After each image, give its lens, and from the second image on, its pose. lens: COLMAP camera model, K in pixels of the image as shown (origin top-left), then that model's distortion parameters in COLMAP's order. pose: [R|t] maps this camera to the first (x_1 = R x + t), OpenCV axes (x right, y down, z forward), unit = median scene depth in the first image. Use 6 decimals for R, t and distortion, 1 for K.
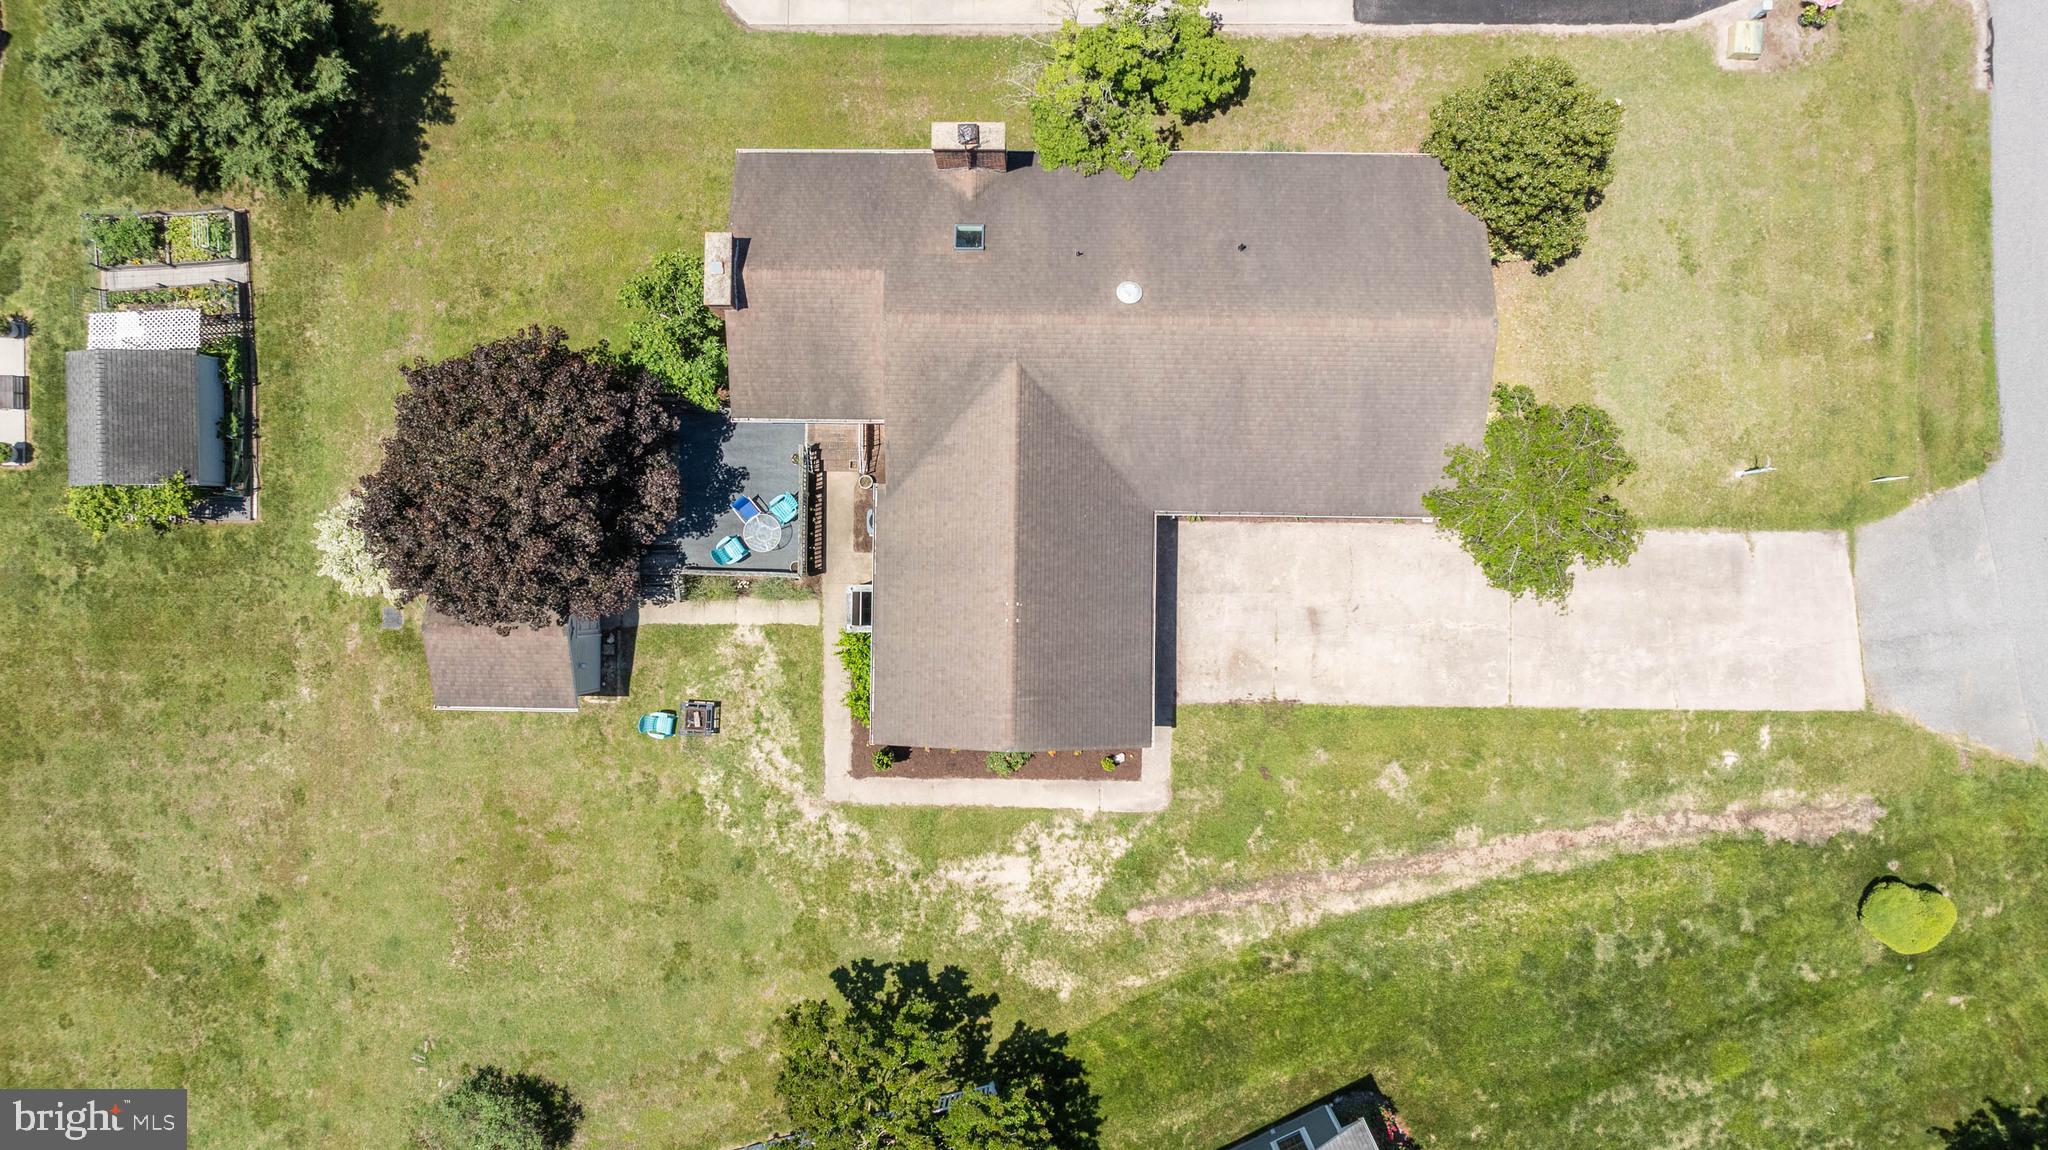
lens RADIAL K [[1478.5, 0, 1026.2], [0, 1478.5, 574.6], [0, 0, 1]] dist [-0.034878, 0.028903]
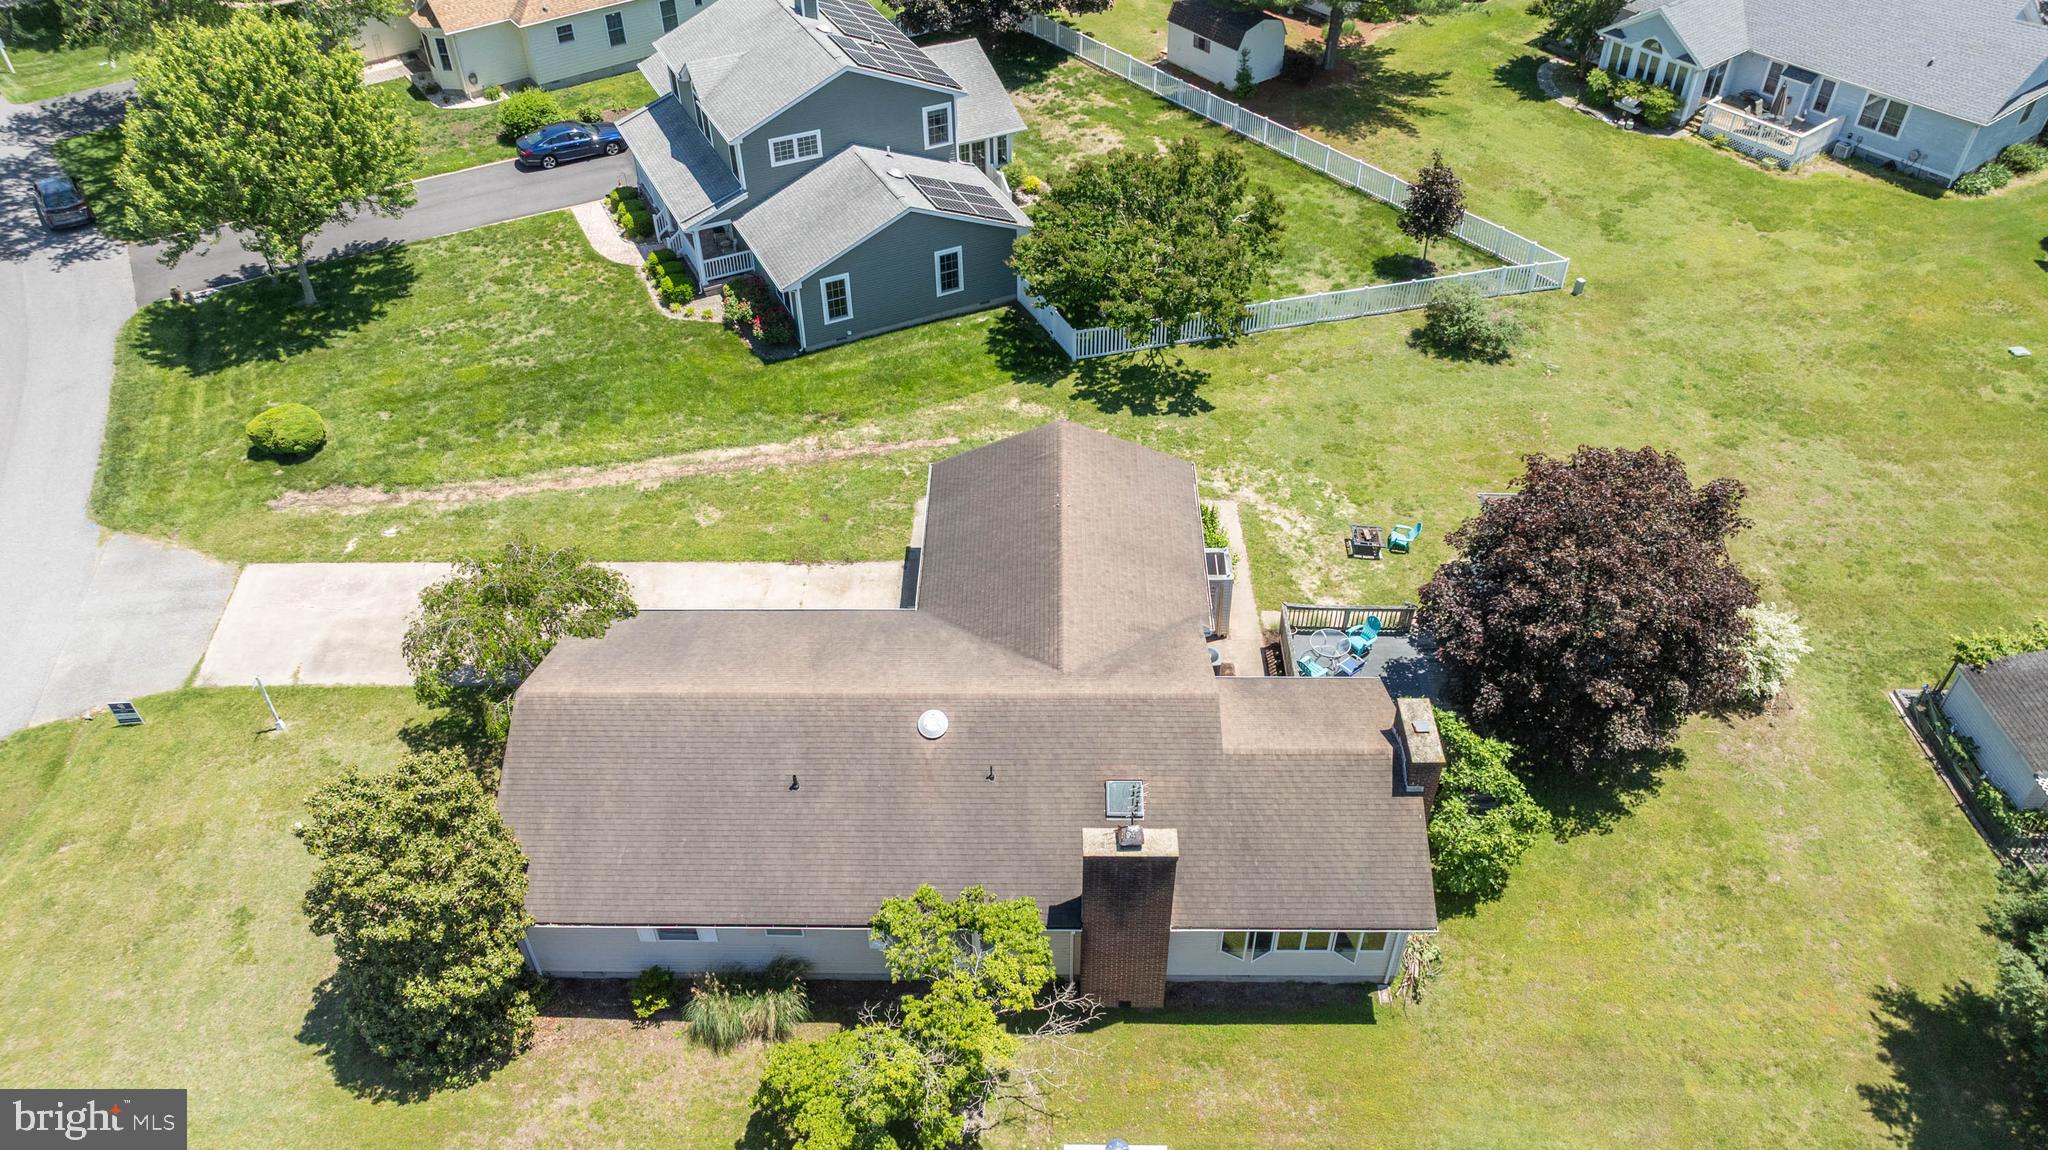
lens RADIAL K [[1478.5, 0, 1014.0], [0, 1478.5, 567.5], [0, 0, 1]] dist [-0.034878, 0.028903]
pose [[-0.999639, 0.015749, 0.021773, 0.002646], [0.006450, -0.645933, 0.763367, -0.703912], [0.026086, 0.763231, 0.645598, 0.338998]]
